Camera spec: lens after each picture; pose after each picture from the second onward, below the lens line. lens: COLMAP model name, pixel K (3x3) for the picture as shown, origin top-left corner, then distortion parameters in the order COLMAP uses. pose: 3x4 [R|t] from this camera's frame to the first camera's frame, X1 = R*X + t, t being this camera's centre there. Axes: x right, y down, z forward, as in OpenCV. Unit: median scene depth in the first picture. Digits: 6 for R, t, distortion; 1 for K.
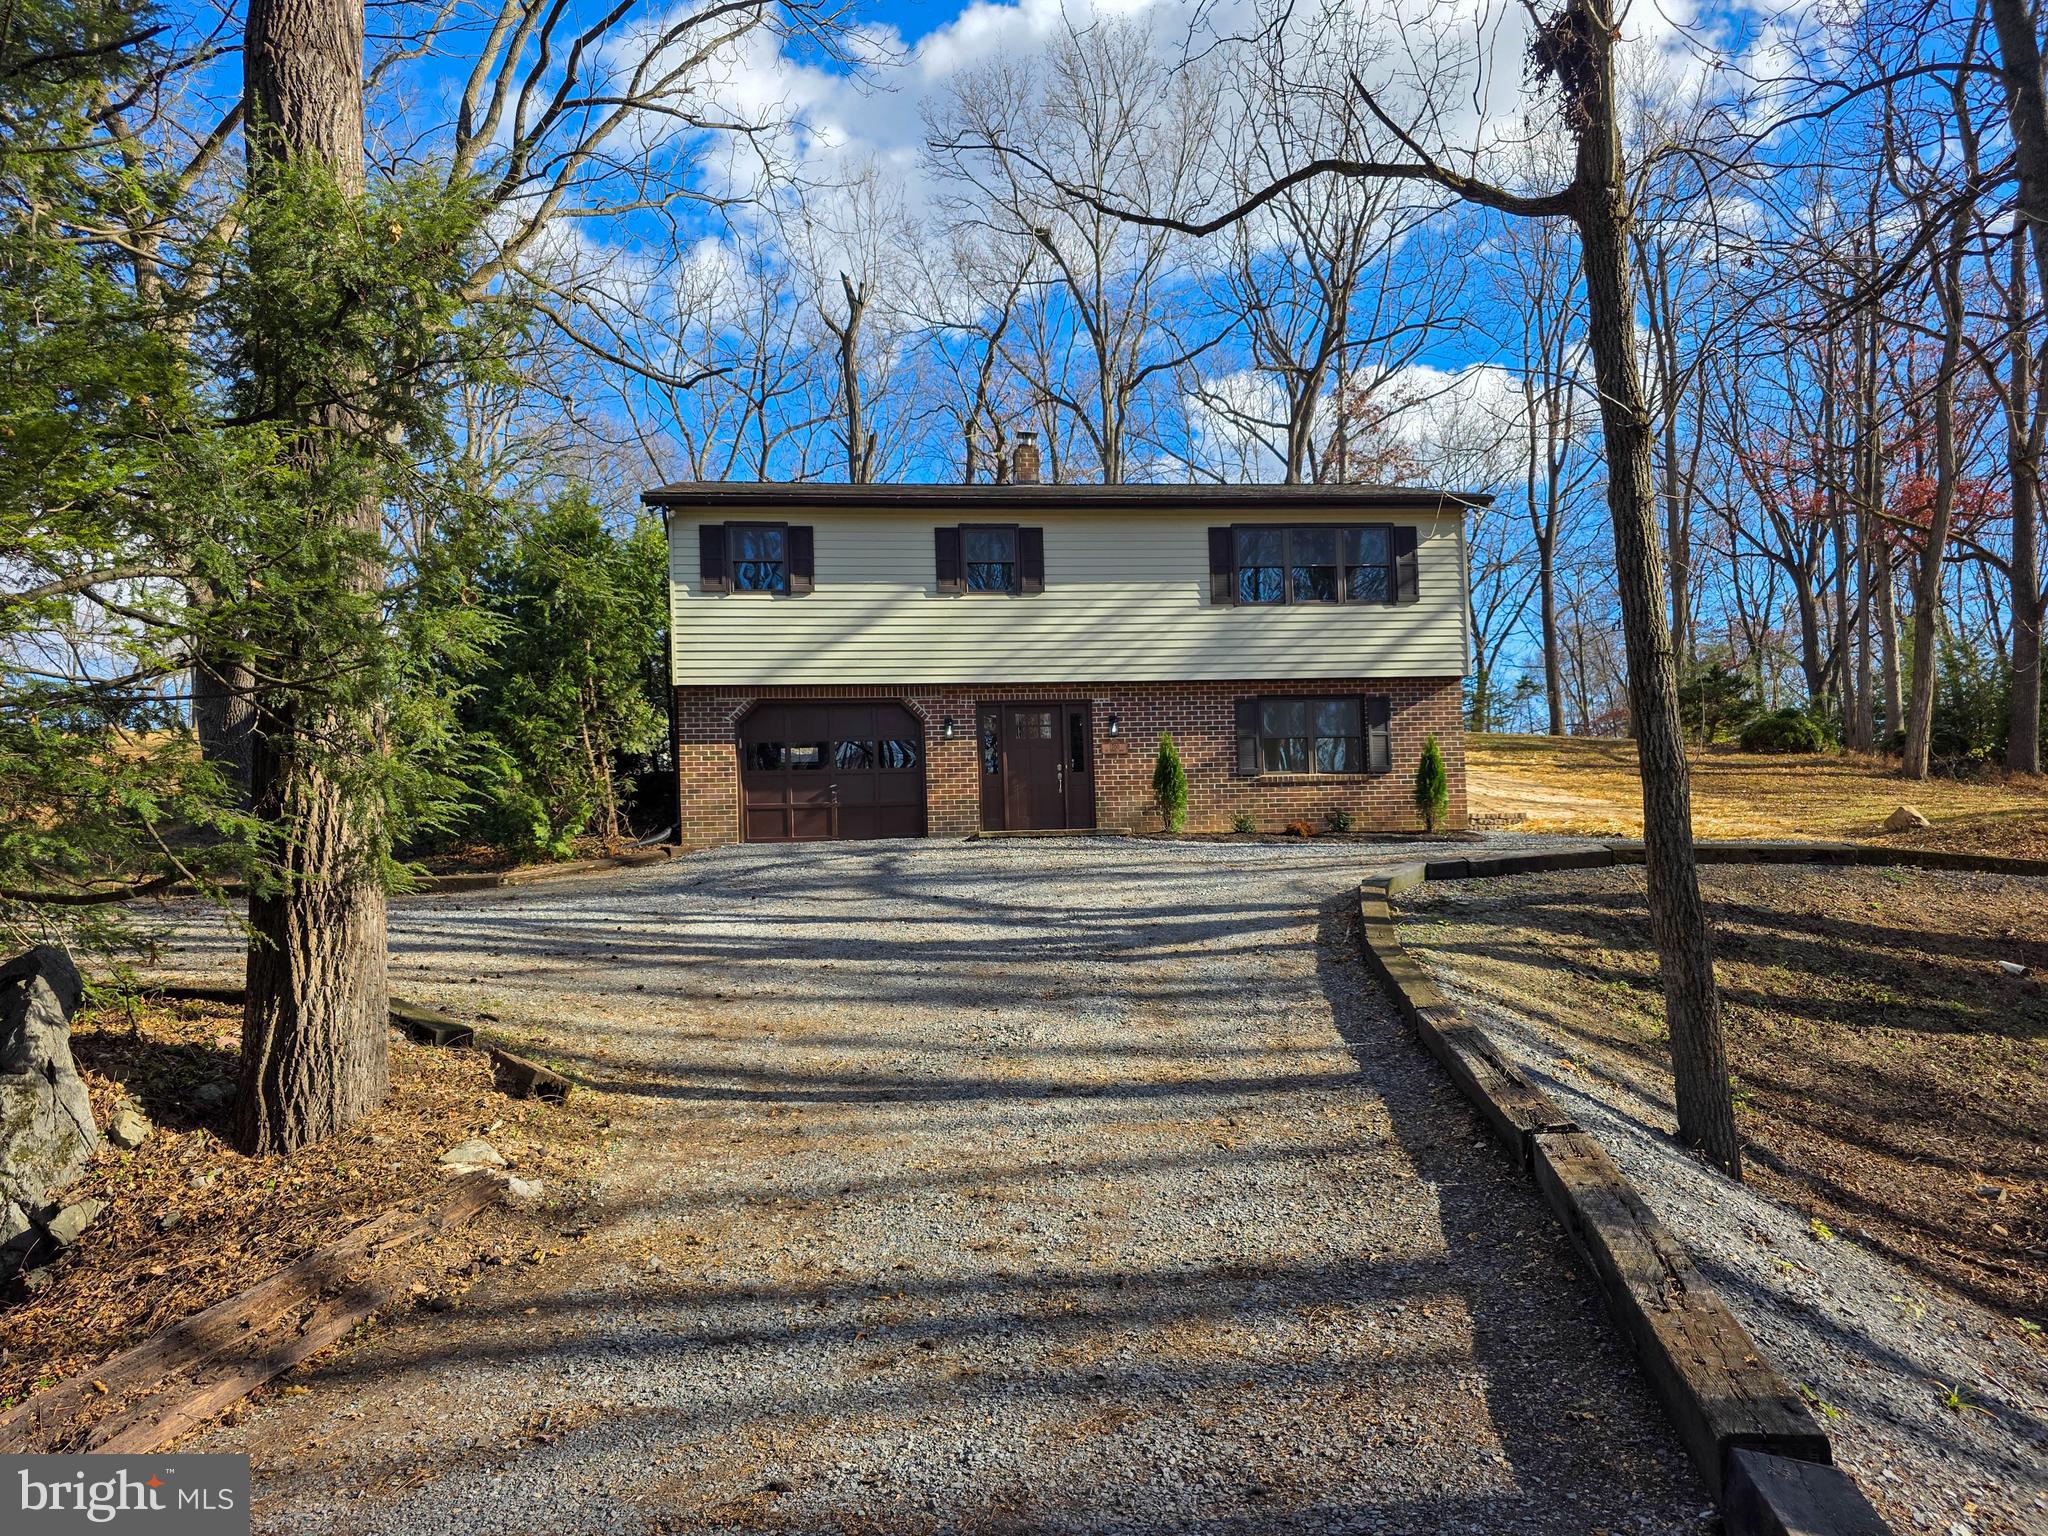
lens RADIAL K [[1388.8, 0, 1024.0], [0, 1388.8, 768.0], [0, 0, 1]] dist [0.078332, 0.000050]
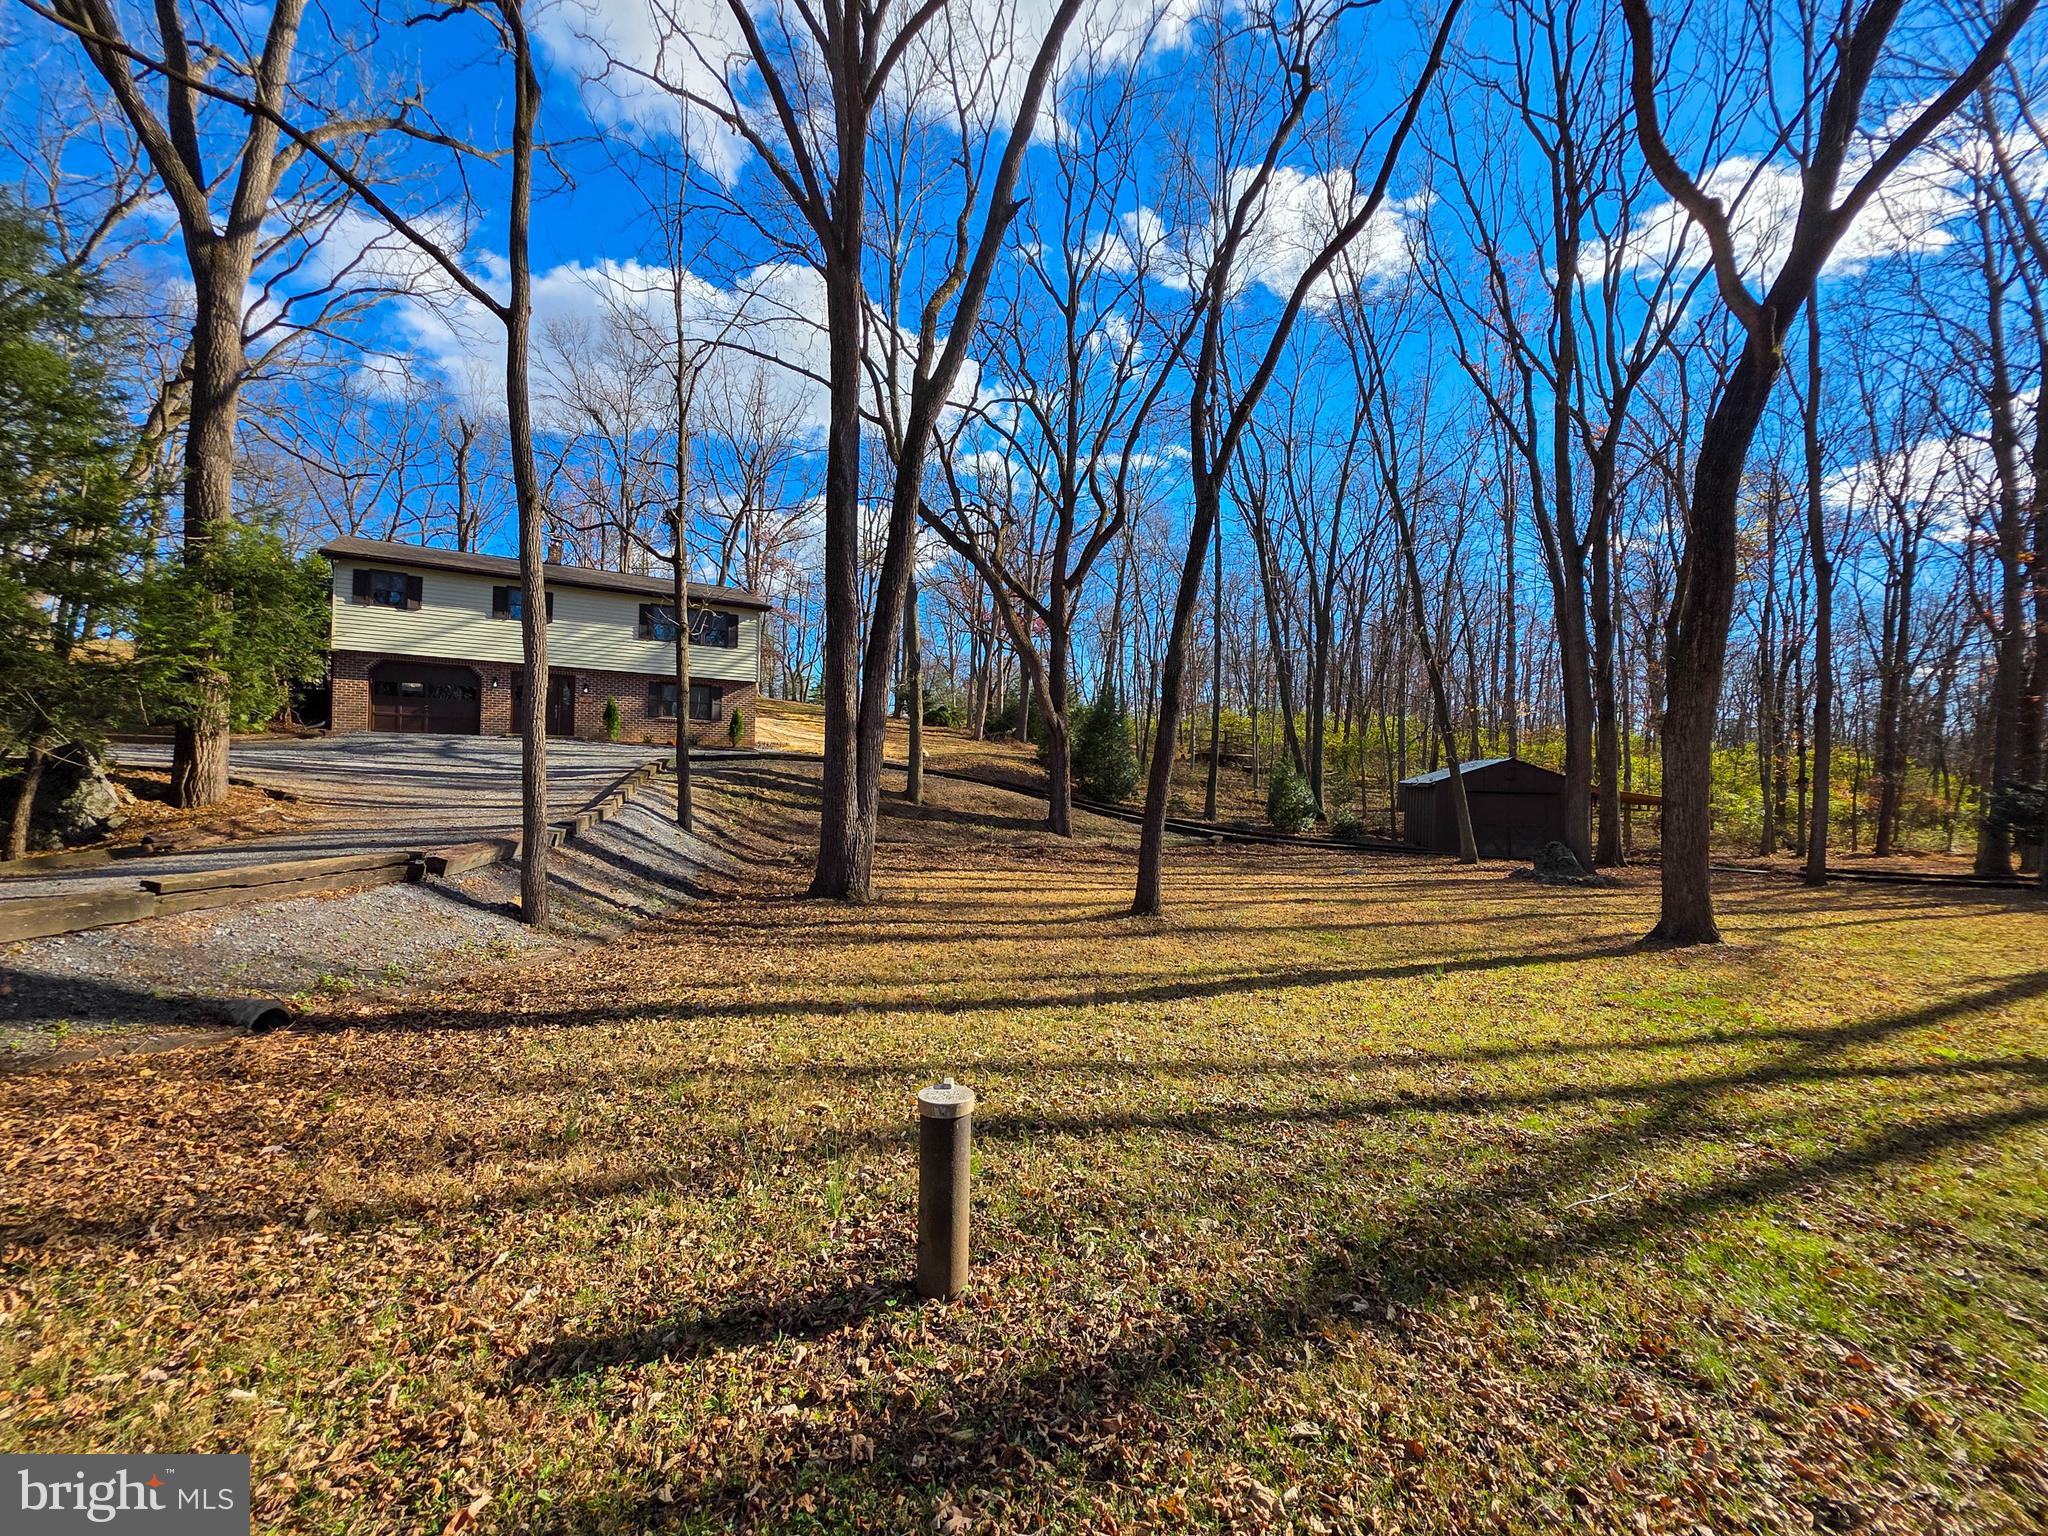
lens RADIAL K [[841.6, 0, 1014.7], [0, 841.6, 752.6], [0, 0, 1]] dist [0.001475, 0.000331]
pose [[0.896664, 0.059356, 0.438715, 0.098883], [-0.077038, 0.996772, 0.022594, -0.013837], [-0.435958, -0.054057, 0.898342, -0.489930]]
